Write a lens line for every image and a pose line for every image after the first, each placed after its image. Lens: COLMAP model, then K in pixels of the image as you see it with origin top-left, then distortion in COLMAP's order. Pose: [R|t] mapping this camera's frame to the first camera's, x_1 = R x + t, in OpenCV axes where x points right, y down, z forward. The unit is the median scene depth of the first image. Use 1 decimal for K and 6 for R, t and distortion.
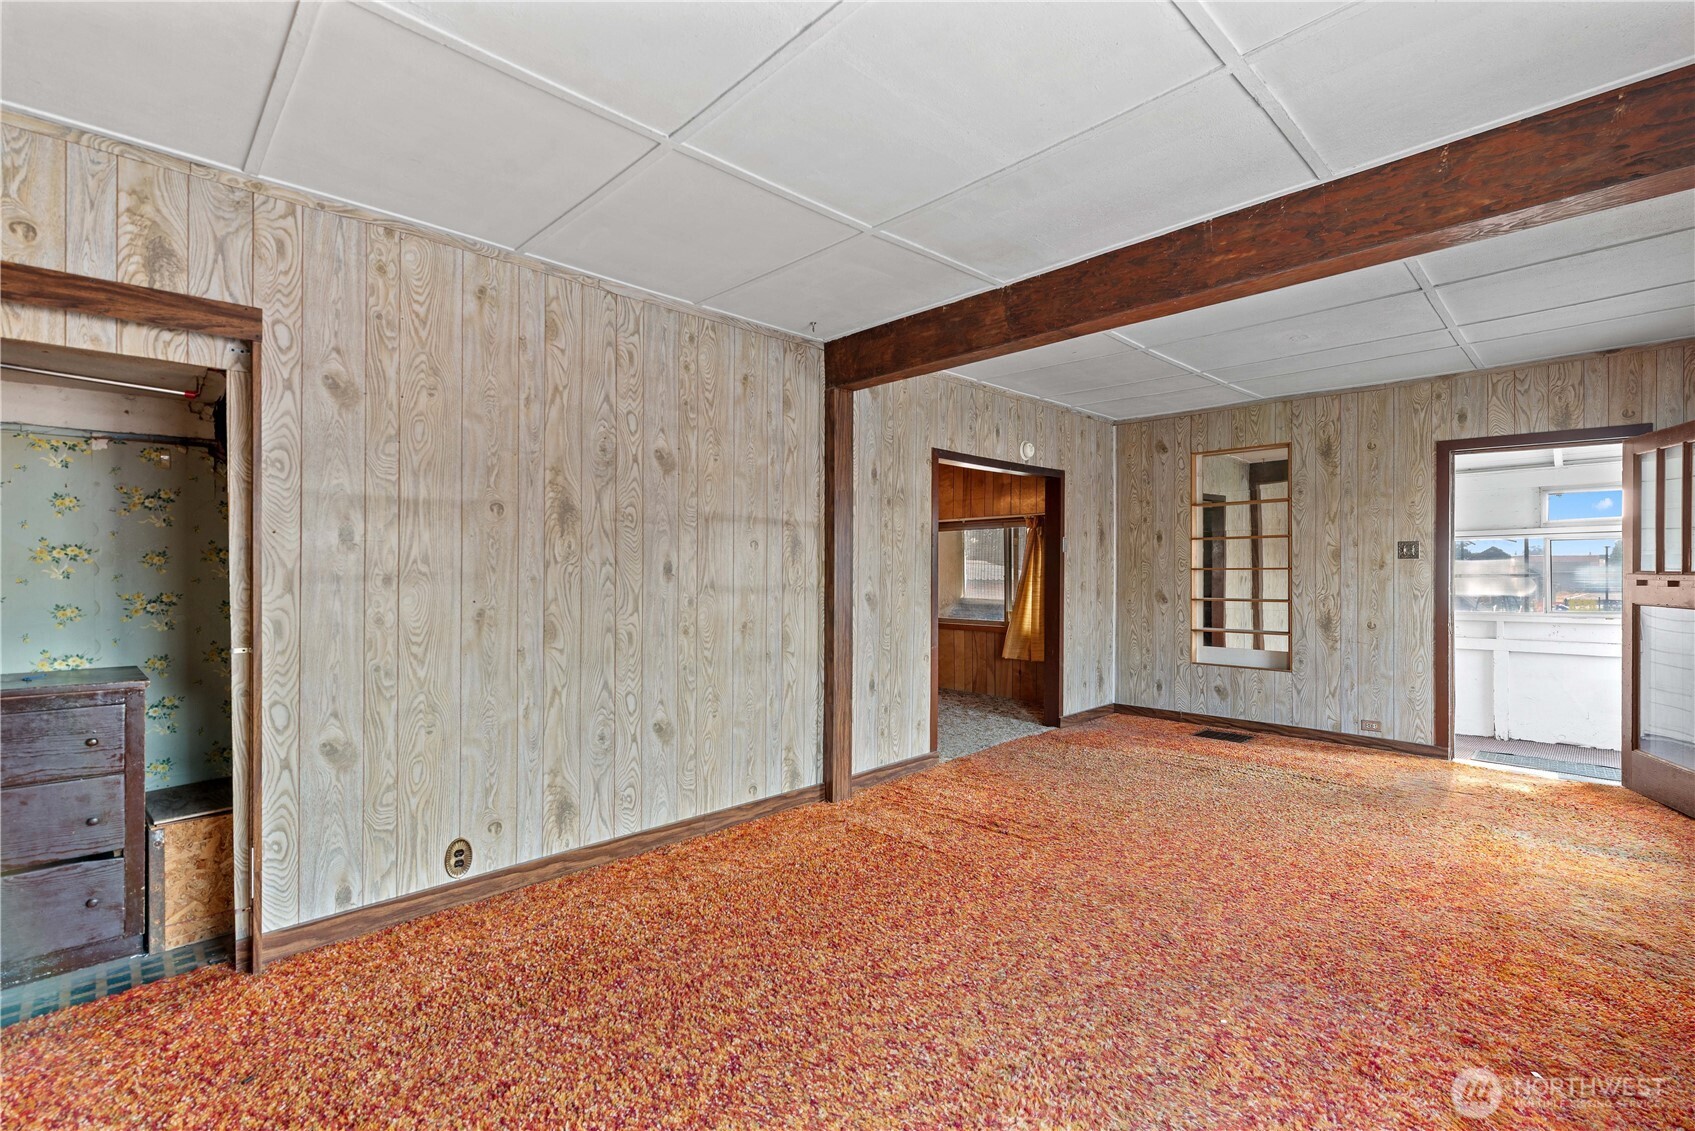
lens RADIAL K [[785.5, 0, 855.3], [0, 785.5, 569.4], [0, 0, 1]] dist [0.002238, -0.000972]
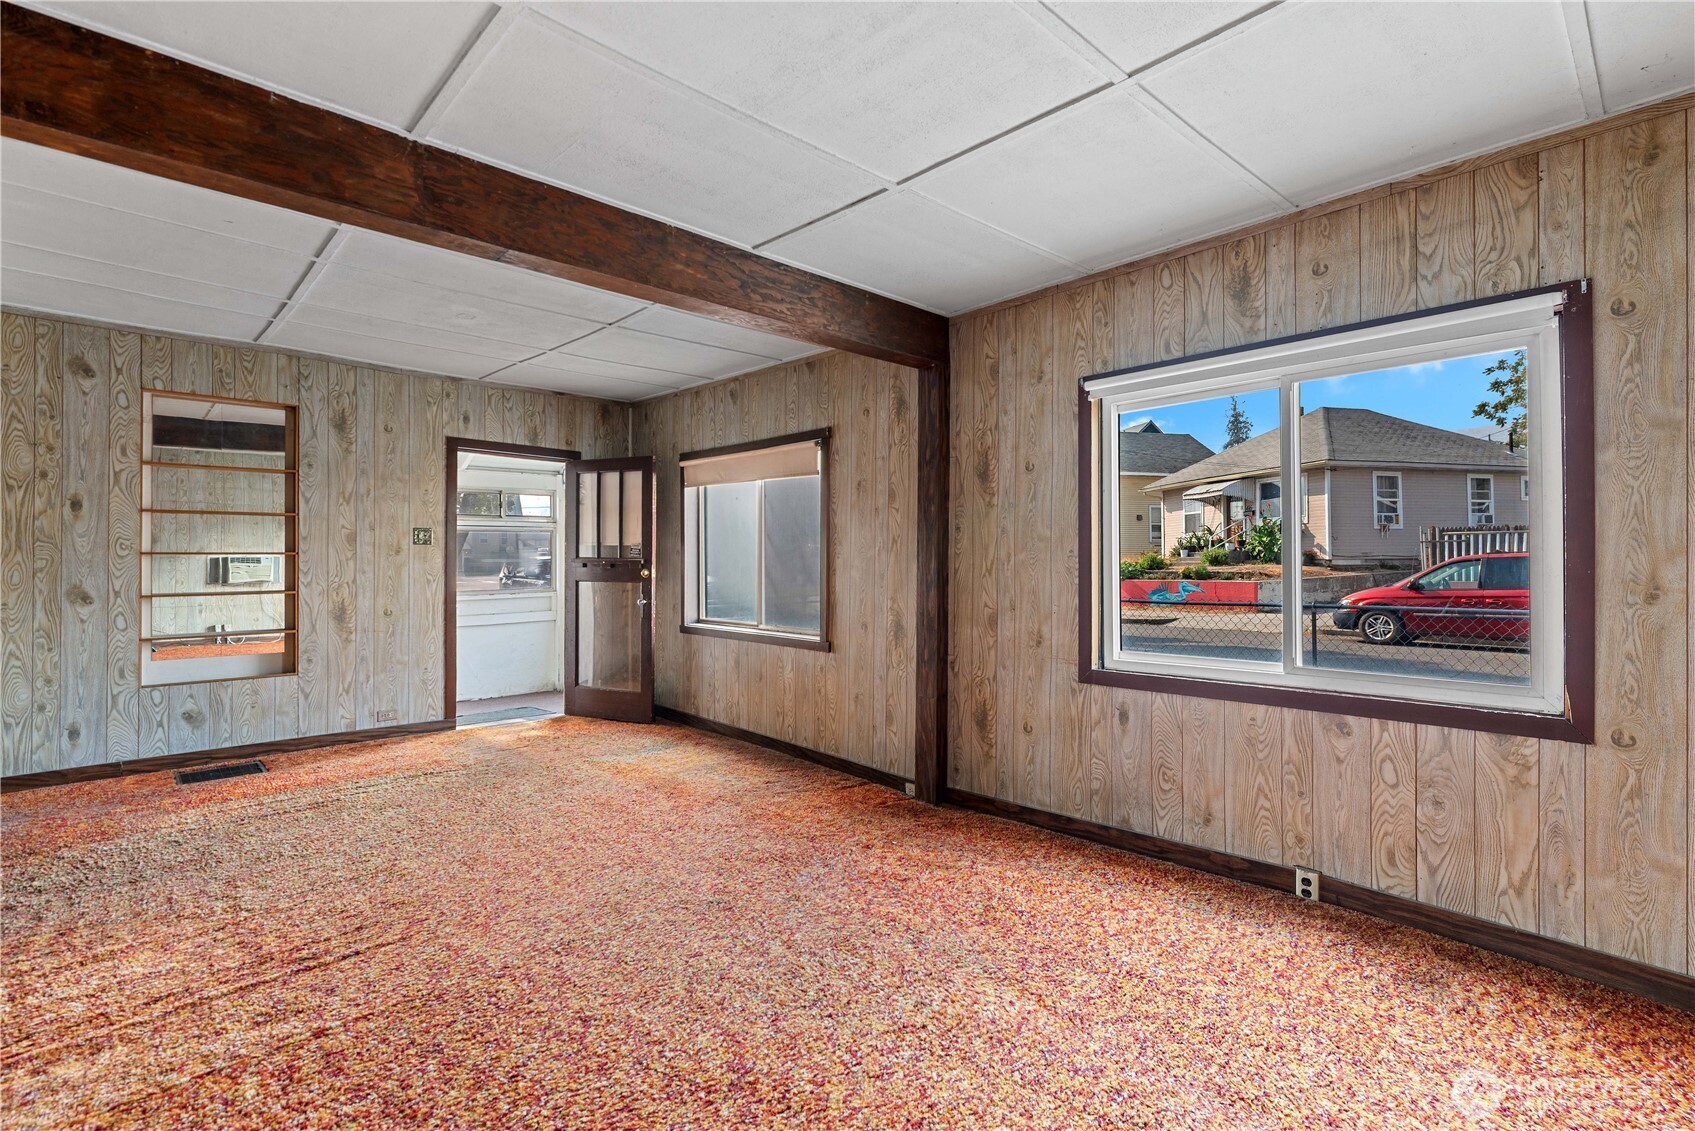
lens RADIAL K [[785.5, 0, 896.2], [0, 785.5, 551.2], [0, 0, 1]] dist [0.002238, -0.000972]
pose [[-0.033867, 0.009635, 0.999380, -0.343595], [-0.002544, 0.999949, -0.009726, 0.003379], [-0.999423, -0.002872, -0.033841, 0.405713]]
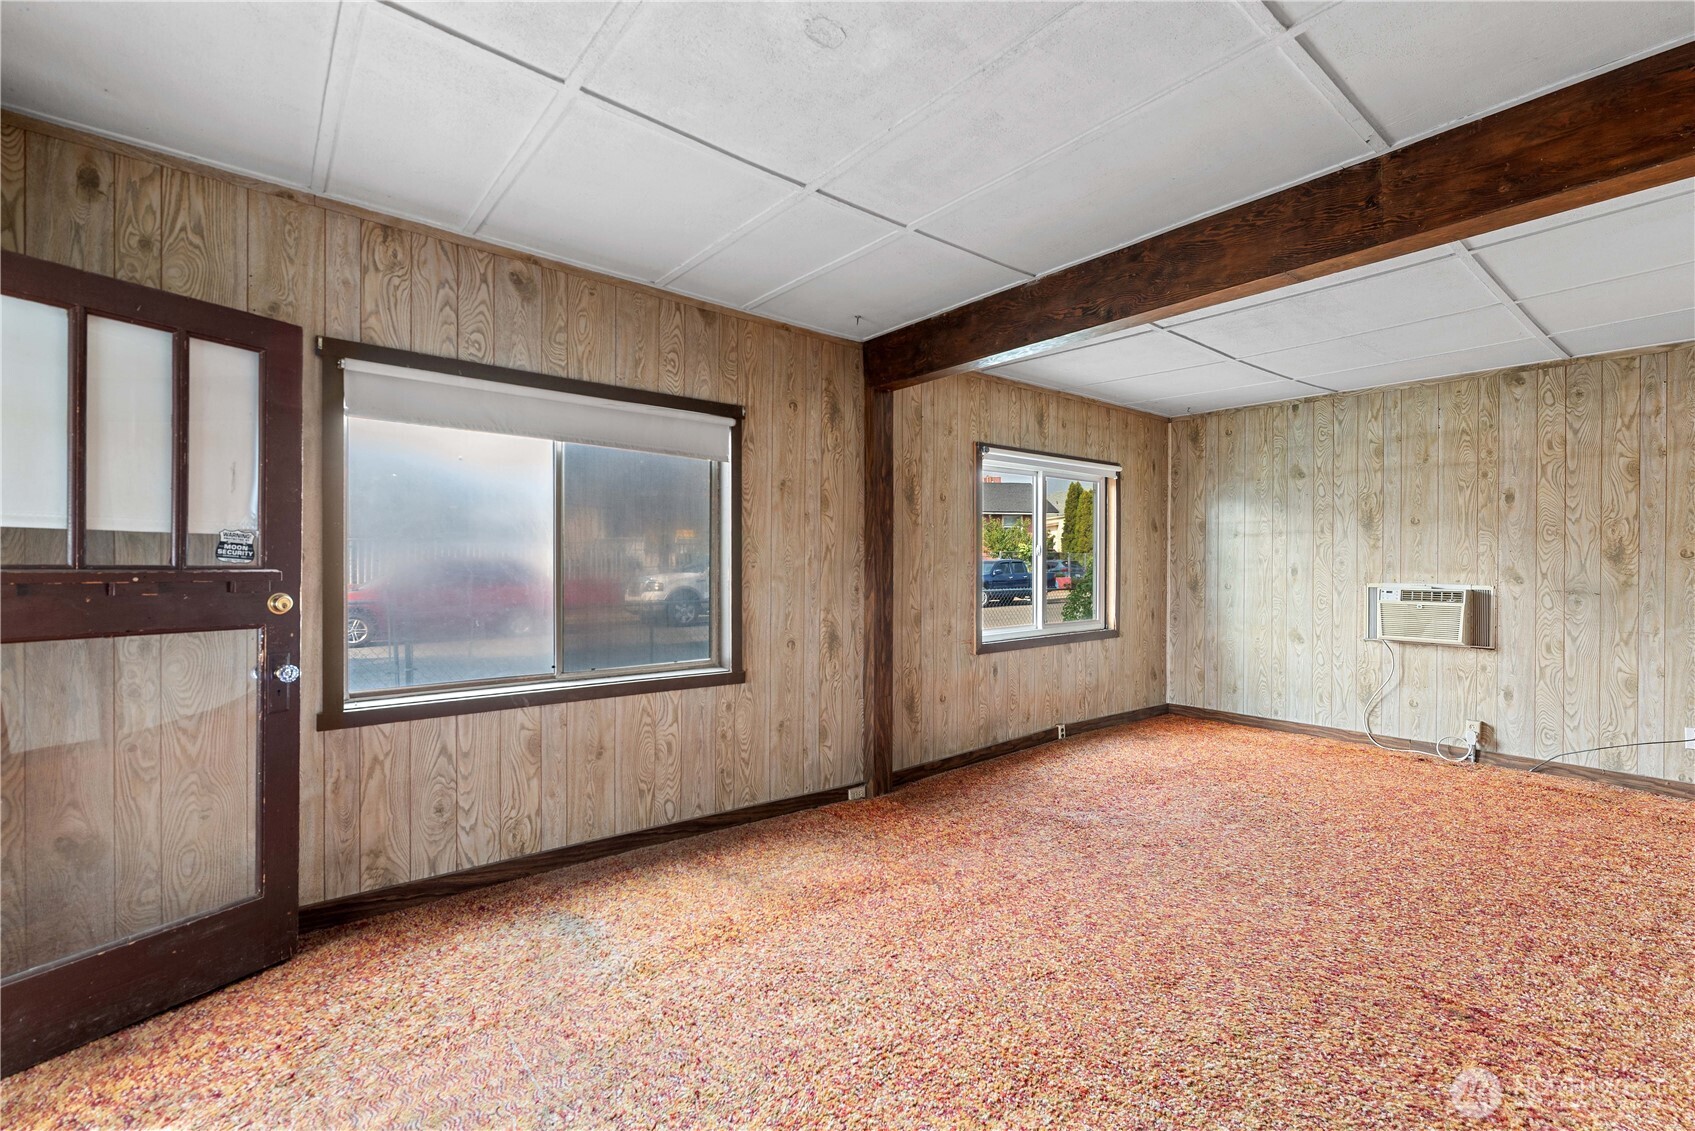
lens RADIAL K [[734.6, 0, 853.5], [0, 734.6, 561.9], [0, 0, 1]] dist [-0.002331, 0.000900]
pose [[-0.998016, -0.004886, 0.062770, 0.450108], [-0.005300, 0.999965, -0.006429, 0.001381], [-0.062737, -0.006749, -0.998007, 1.165286]]
